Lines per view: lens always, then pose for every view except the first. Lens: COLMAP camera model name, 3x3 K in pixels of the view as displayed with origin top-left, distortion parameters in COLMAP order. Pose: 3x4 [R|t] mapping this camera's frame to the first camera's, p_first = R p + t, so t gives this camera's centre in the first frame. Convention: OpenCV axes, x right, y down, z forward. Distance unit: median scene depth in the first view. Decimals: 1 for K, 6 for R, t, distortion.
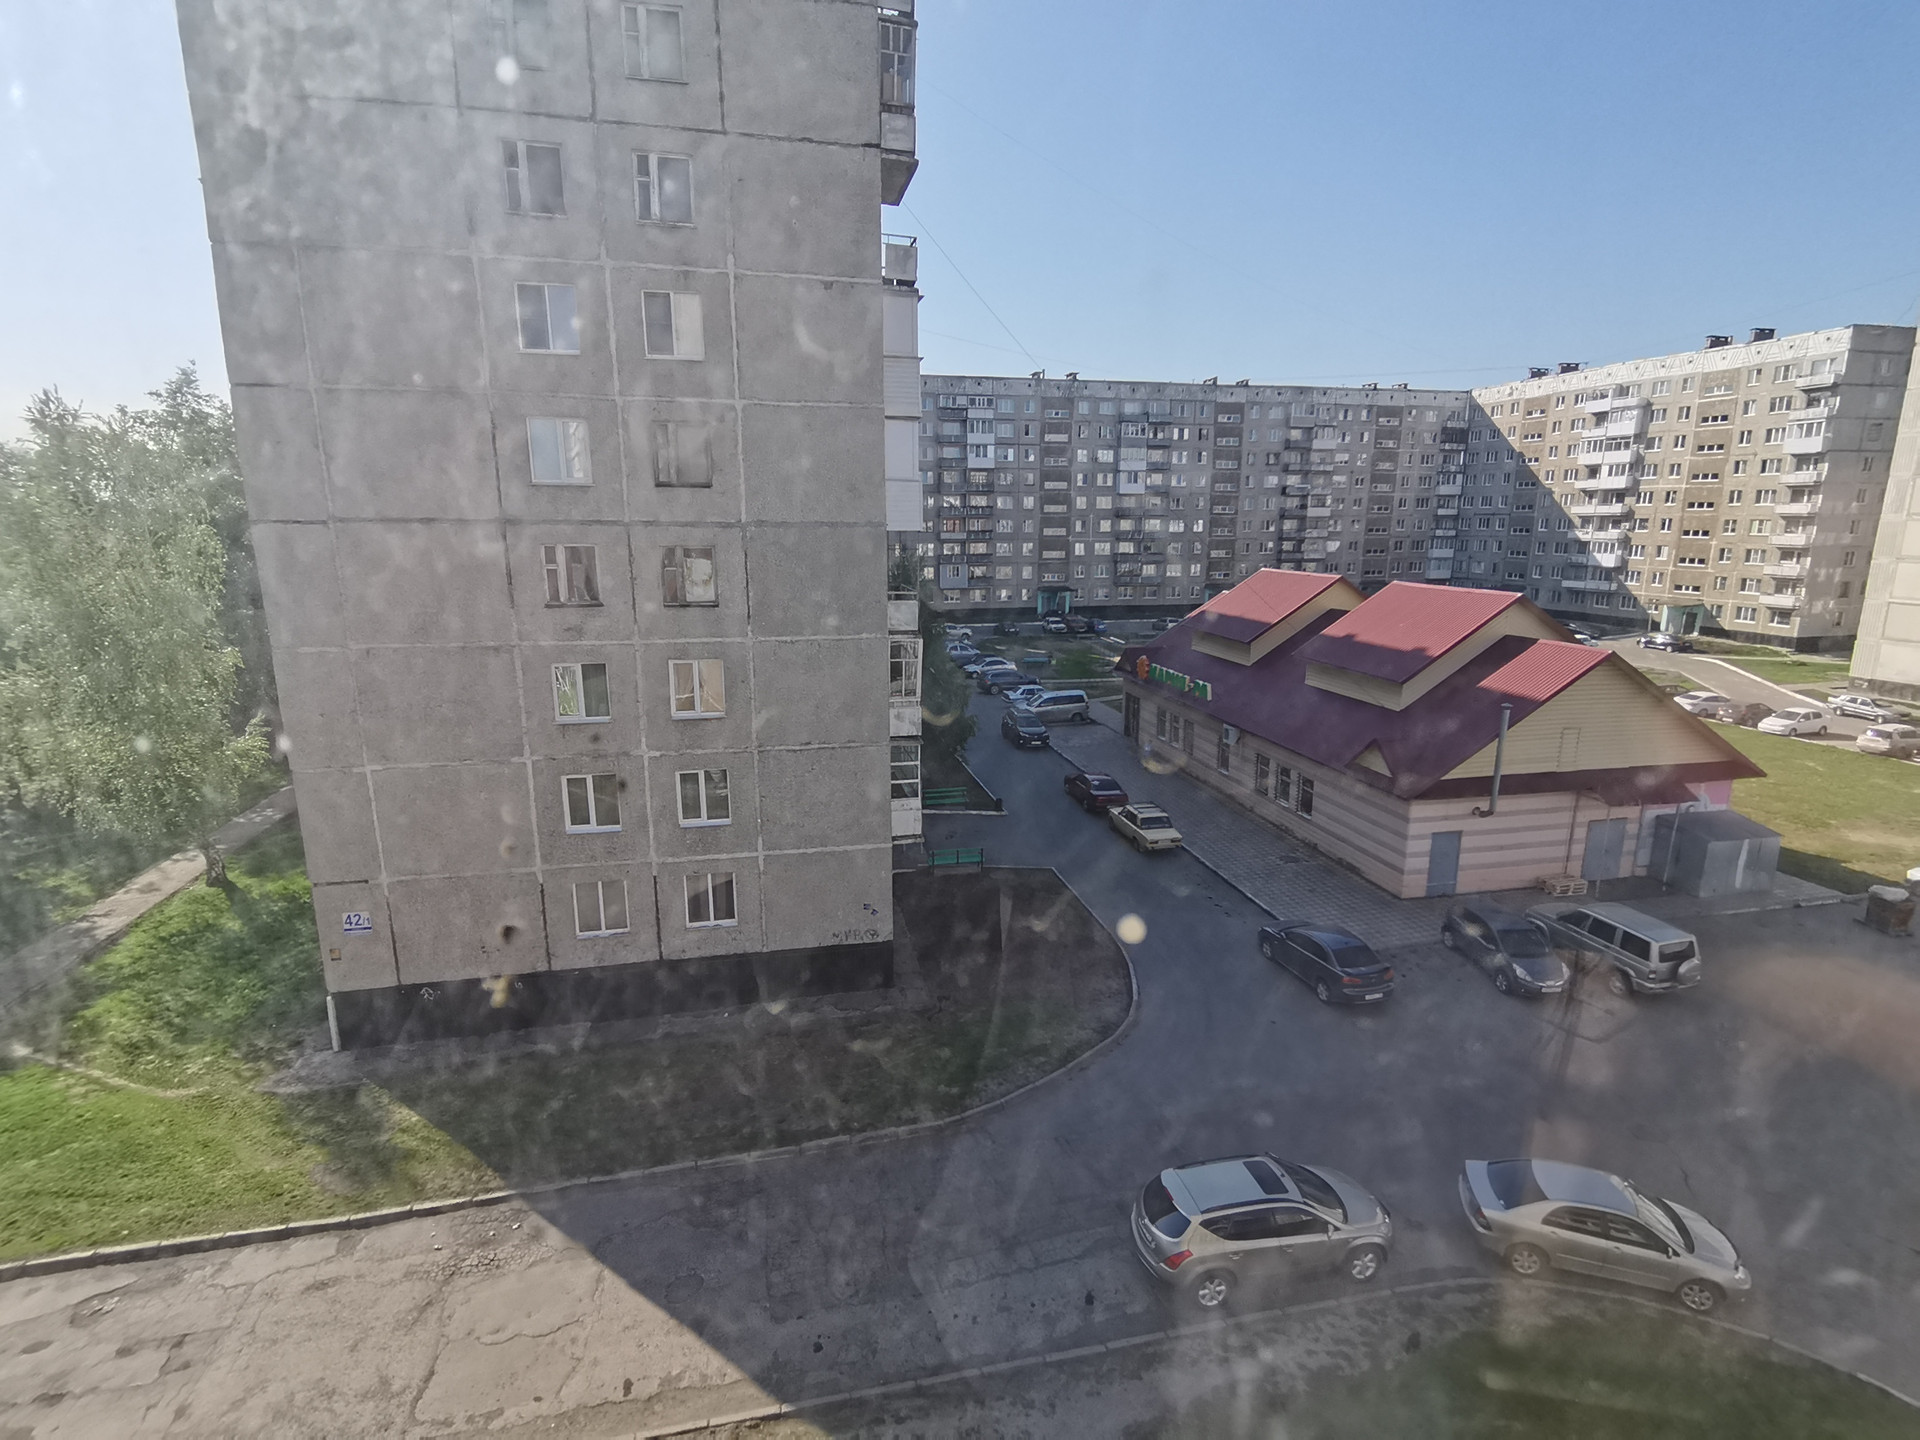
lens RADIAL K [[955.1, 0, 971.2], [0, 955.1, 728.9], [0, 0, 1]] dist [0.037537, -0.026294]
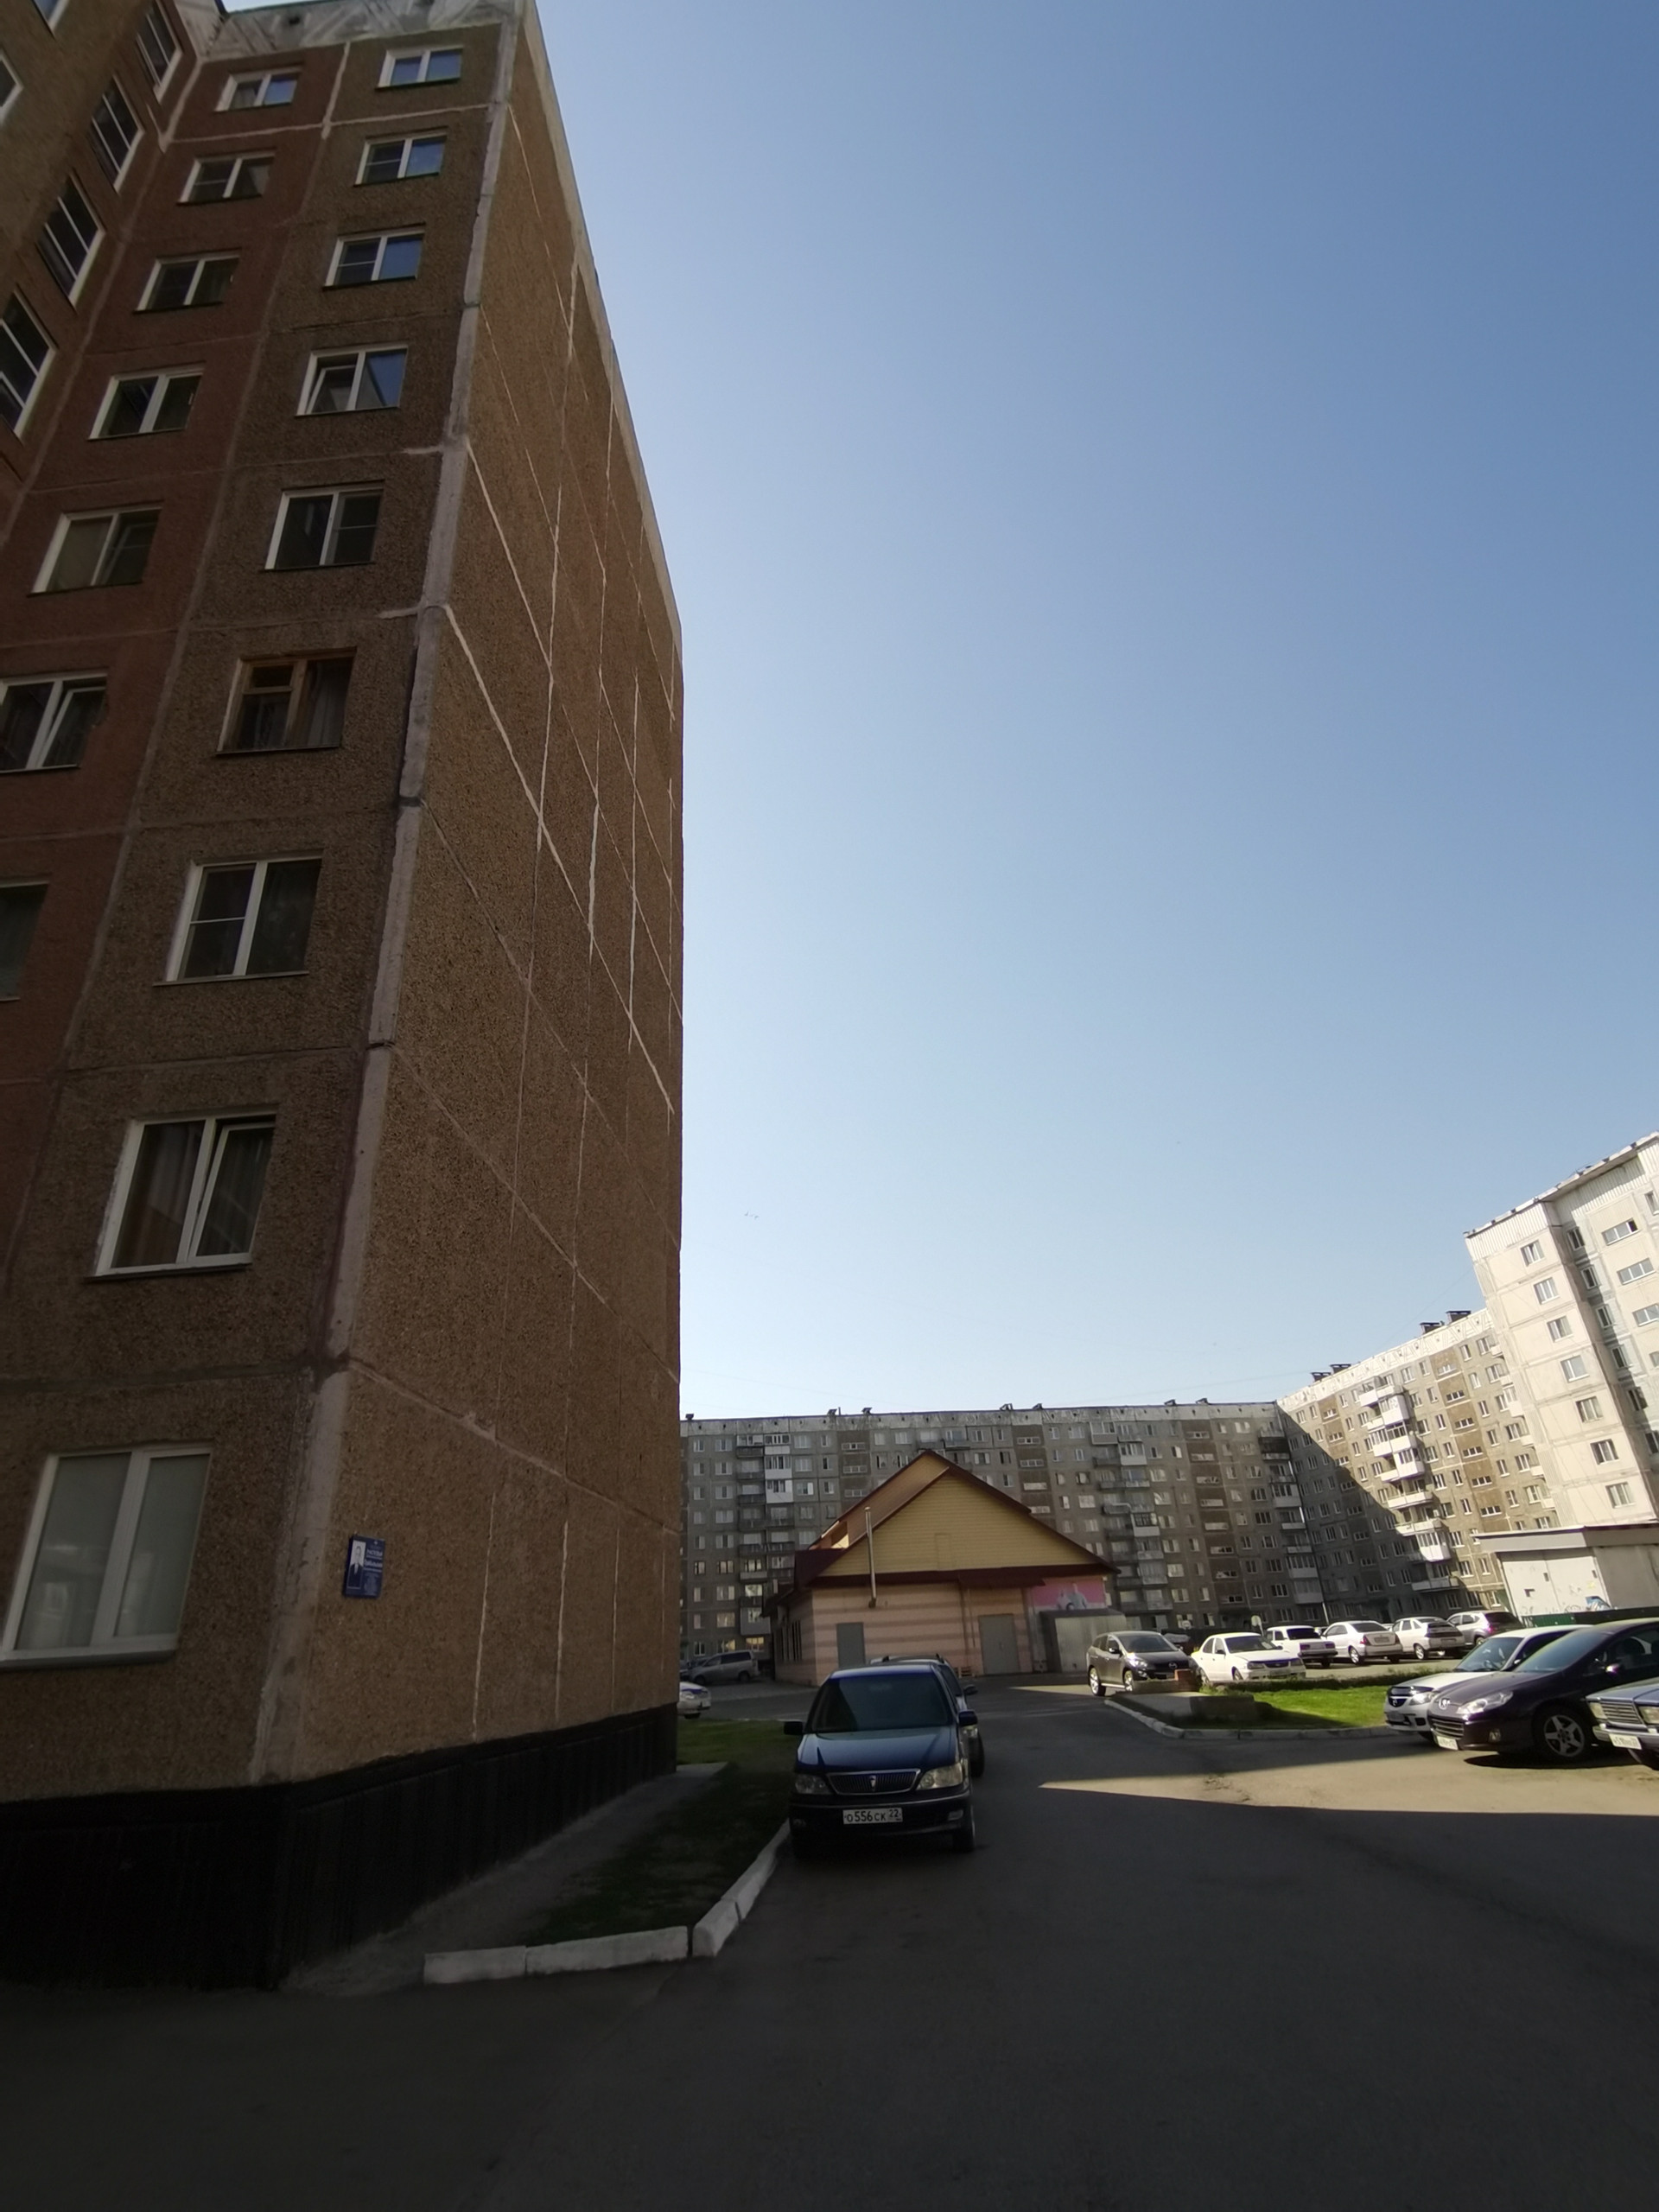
lens RADIAL K [[1100.3, 0, 821.9], [0, 1100.3, 1106.6], [0, 0, 1]] dist [0.037537, -0.026294]
pose [[0.992391, -0.100377, -0.071309, 0.177206], [0.032960, 0.774574, -0.631624, 0.140777], [0.118634, 0.624467, 0.771989, -0.157703]]
